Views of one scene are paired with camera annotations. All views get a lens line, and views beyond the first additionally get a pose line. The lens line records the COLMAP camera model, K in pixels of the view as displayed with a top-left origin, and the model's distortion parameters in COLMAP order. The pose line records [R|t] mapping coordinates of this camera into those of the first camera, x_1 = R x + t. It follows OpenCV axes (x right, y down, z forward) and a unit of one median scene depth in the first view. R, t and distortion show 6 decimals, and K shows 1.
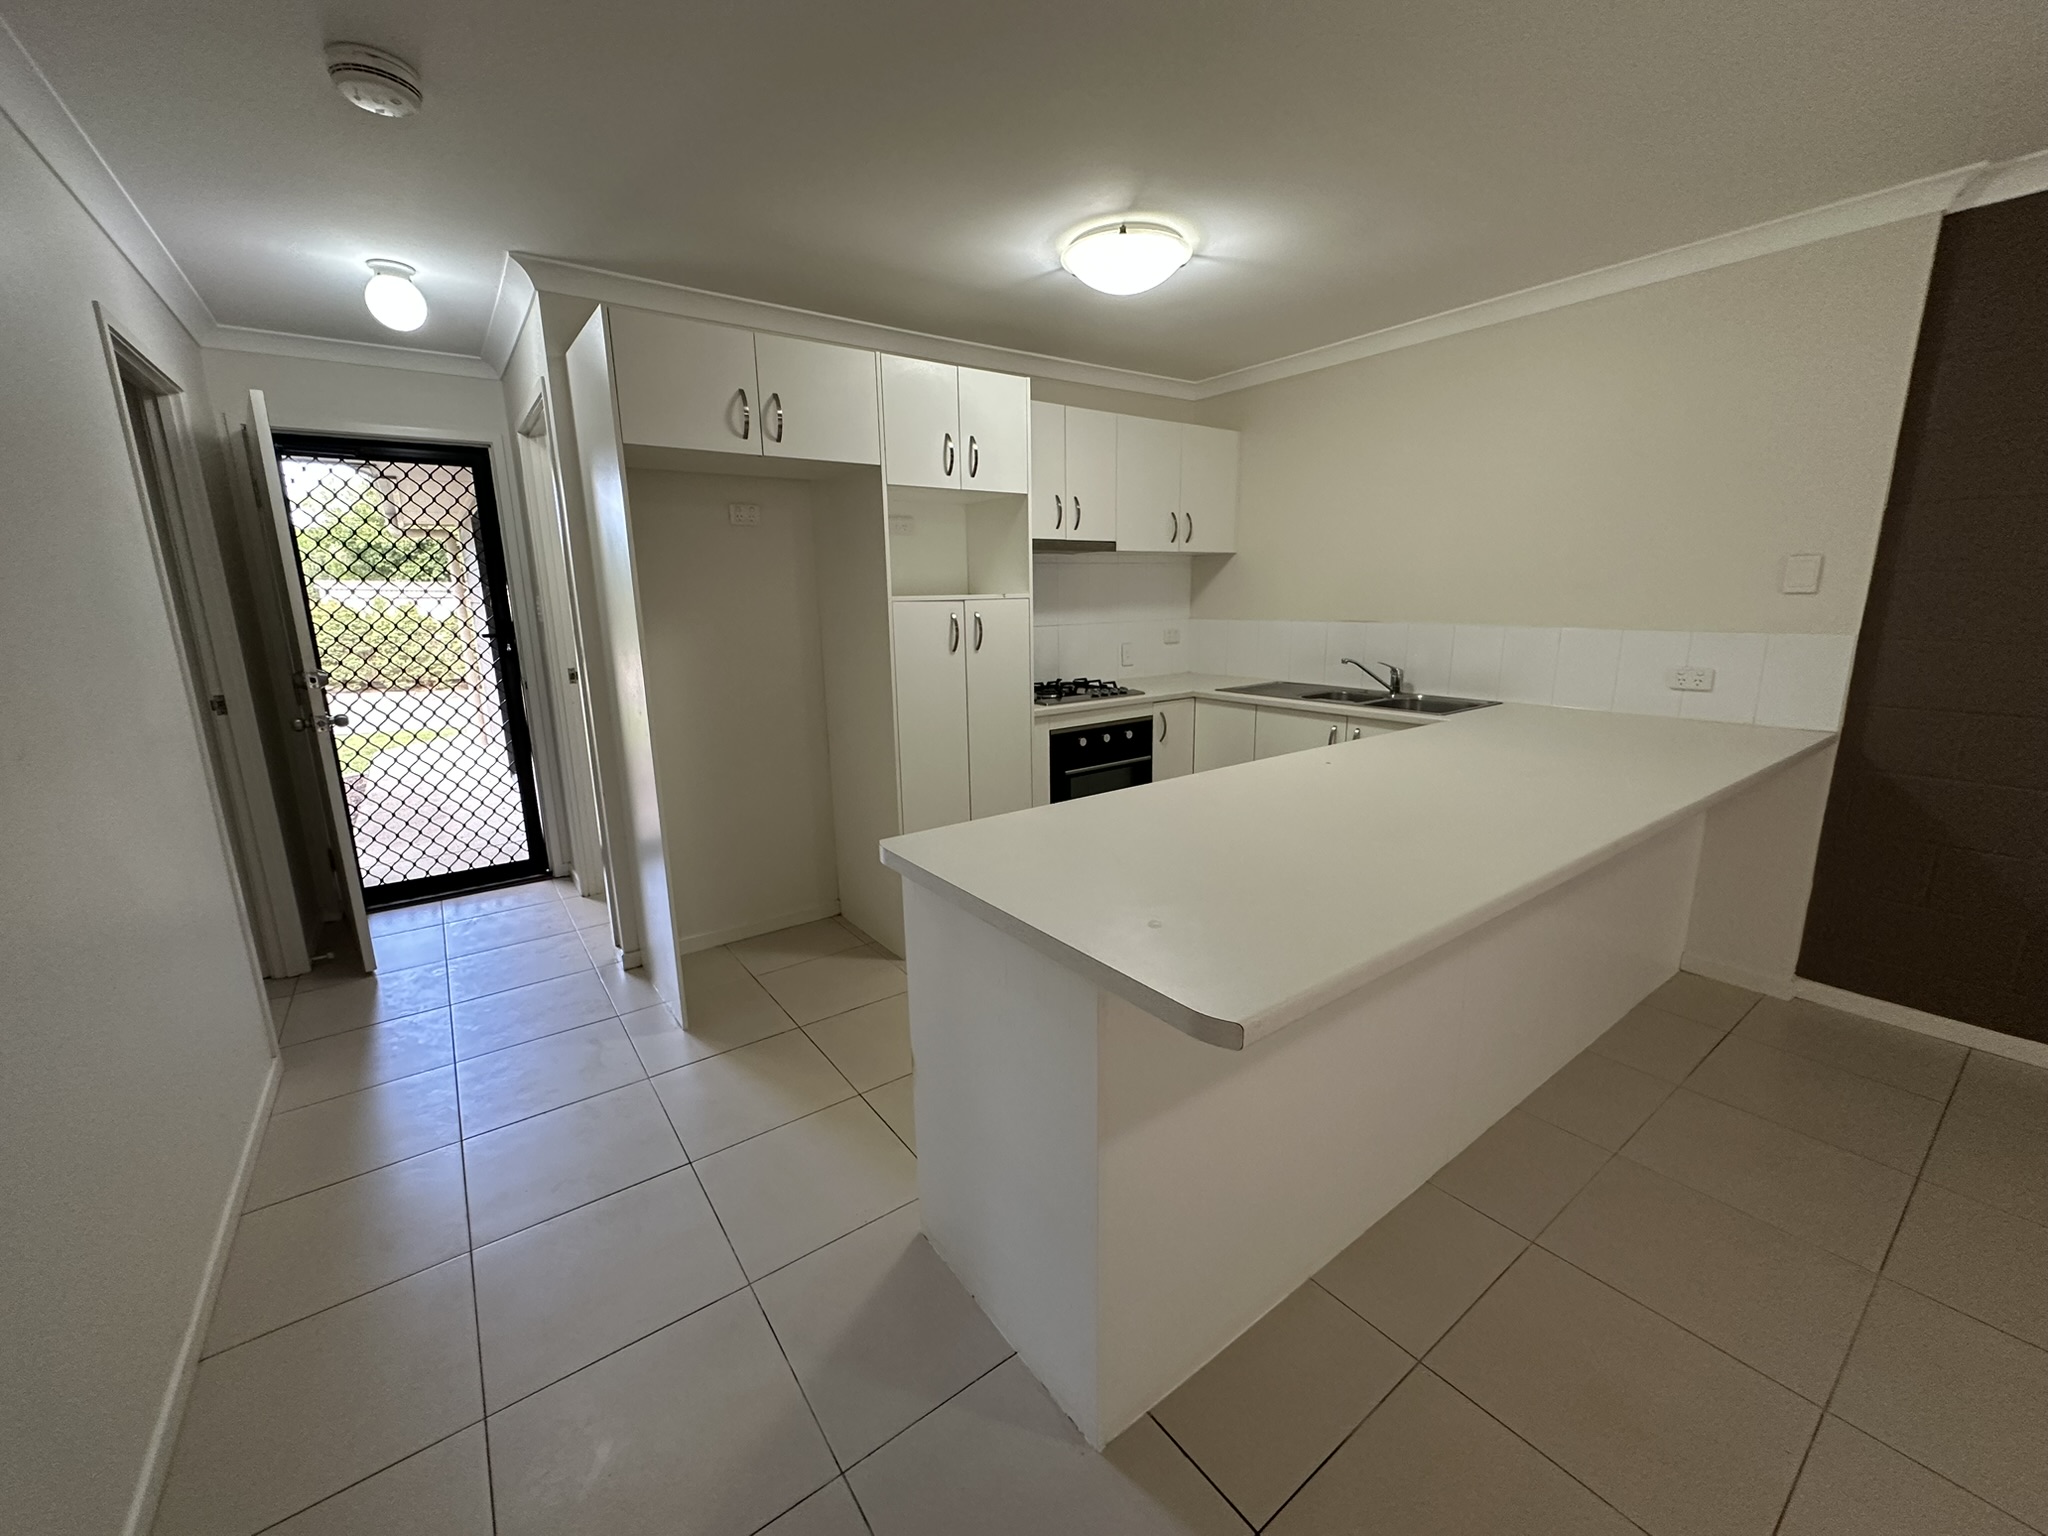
lens RADIAL K [[811.6, 0, 1027.8], [0, 811.6, 765.9], [0, 0, 1]] dist [-0.000457, 0.000212]
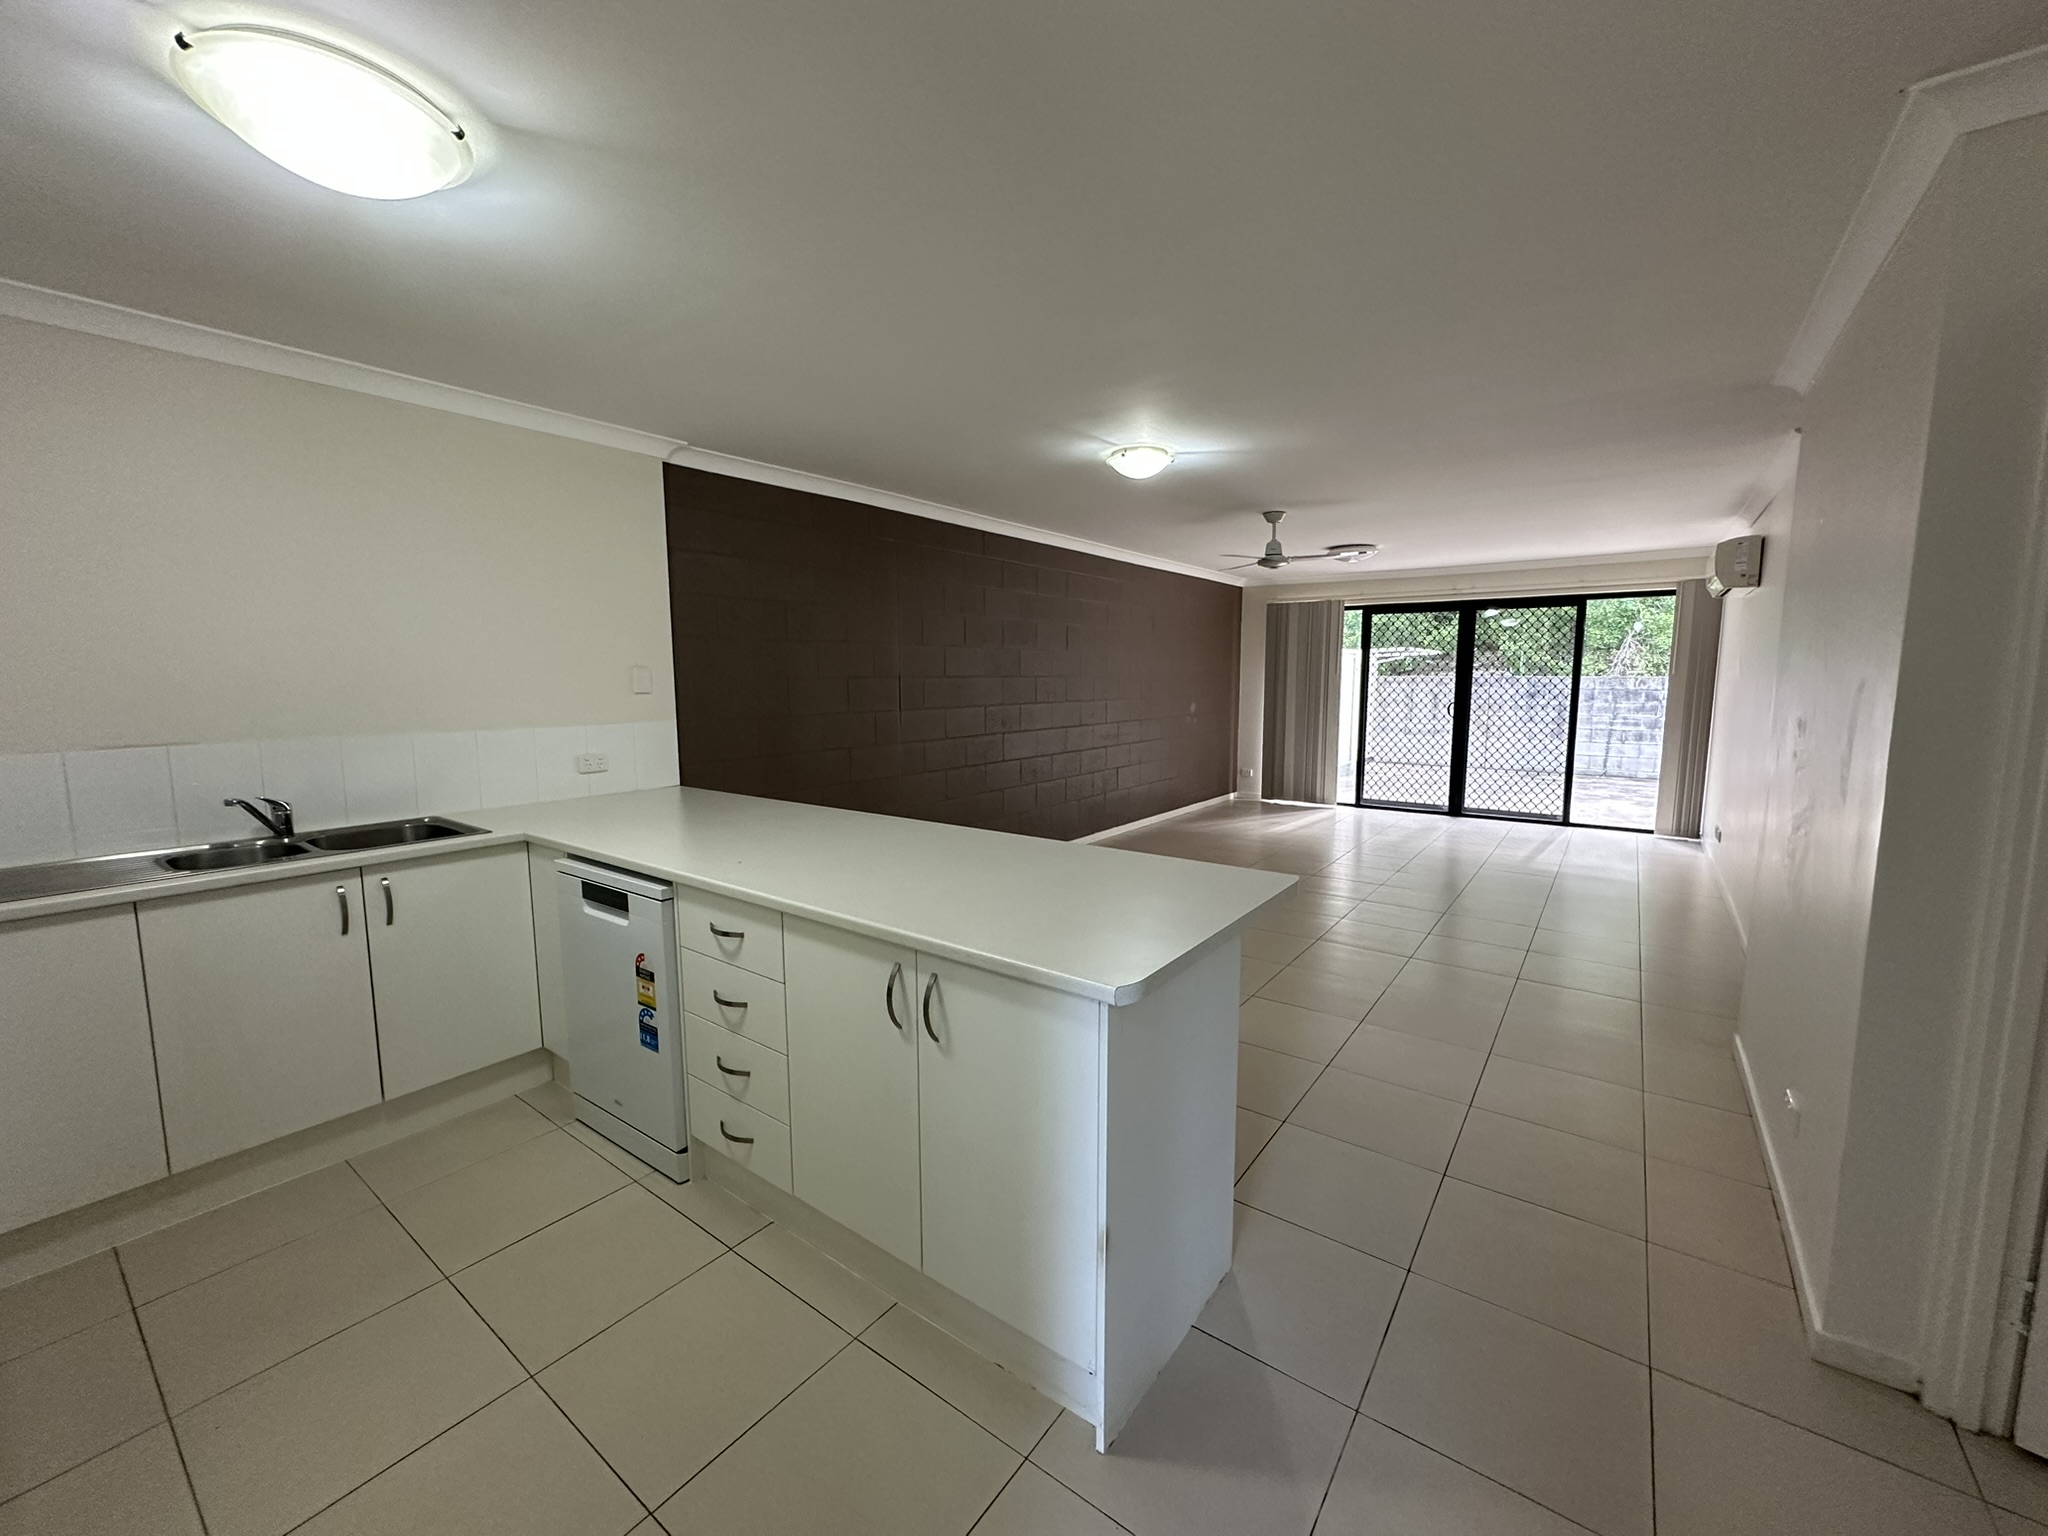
lens RADIAL K [[811.6, 0, 1027.8], [0, 811.6, 765.9], [0, 0, 1]] dist [-0.000457, 0.000212]
pose [[-0.293177, -0.094463, 0.951380, -0.527121], [0.207876, 0.965001, 0.159875, -0.161366], [-0.933185, 0.244641, -0.263280, 0.709275]]
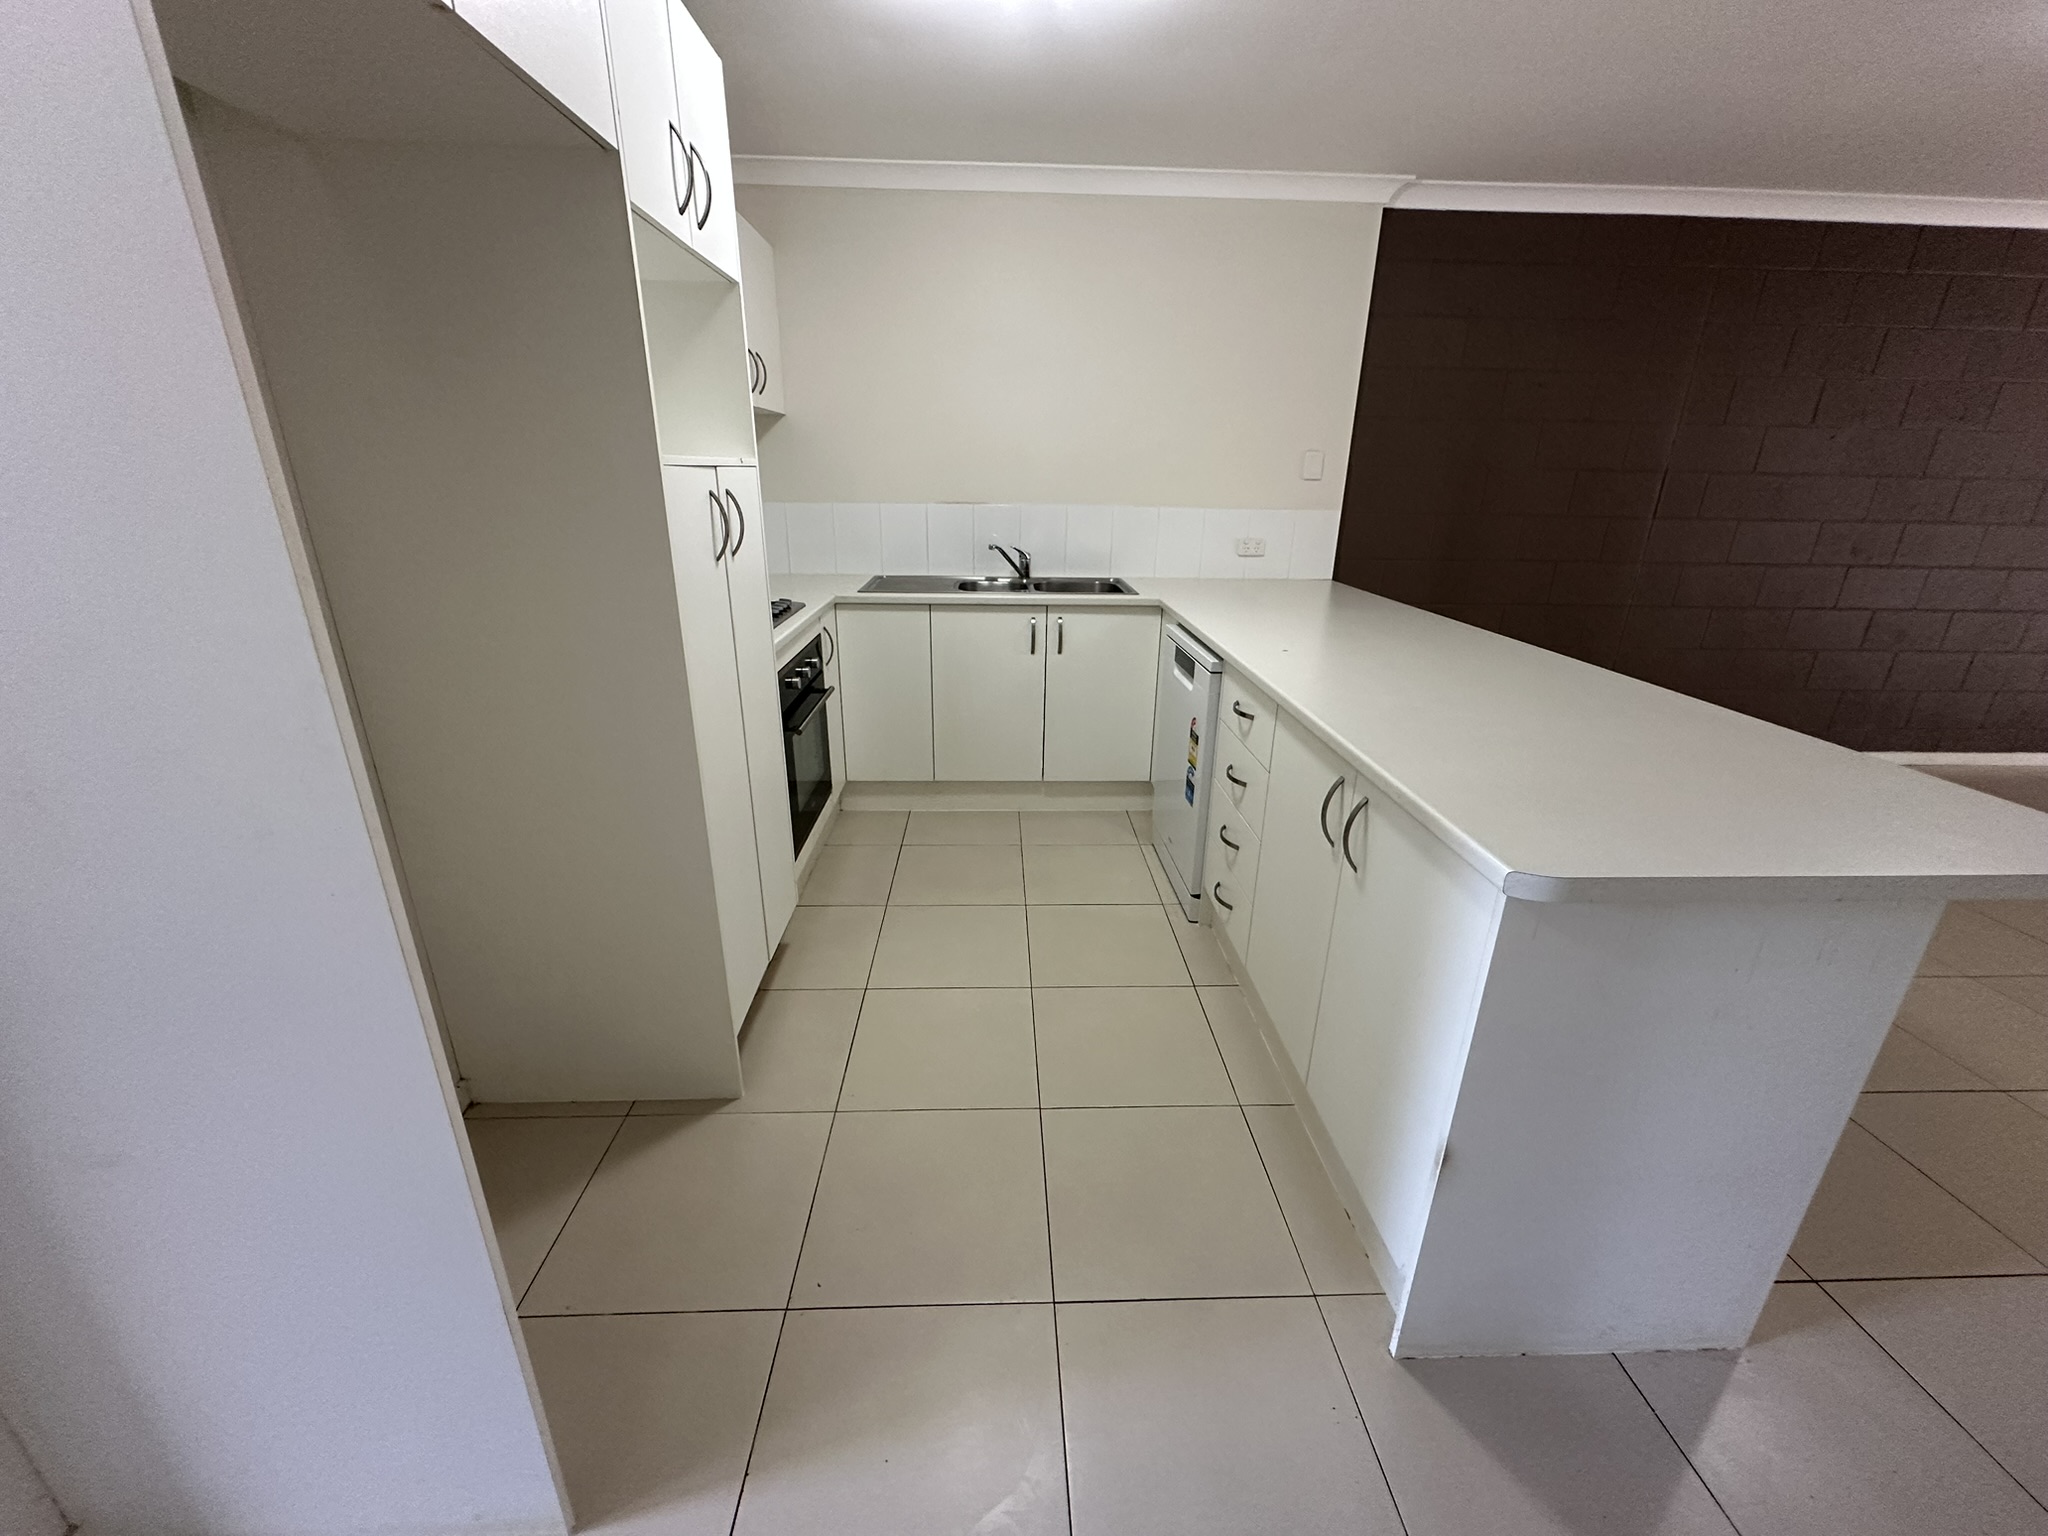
lens RADIAL K [[811.6, 0, 1027.8], [0, 811.6, 765.9], [0, 0, 1]] dist [-0.000457, 0.000212]
pose [[0.561911, -0.260422, 0.785135, -0.481010], [0.150128, 0.965493, 0.212801, -0.098714], [-0.813460, -0.001705, 0.581618, 0.534336]]
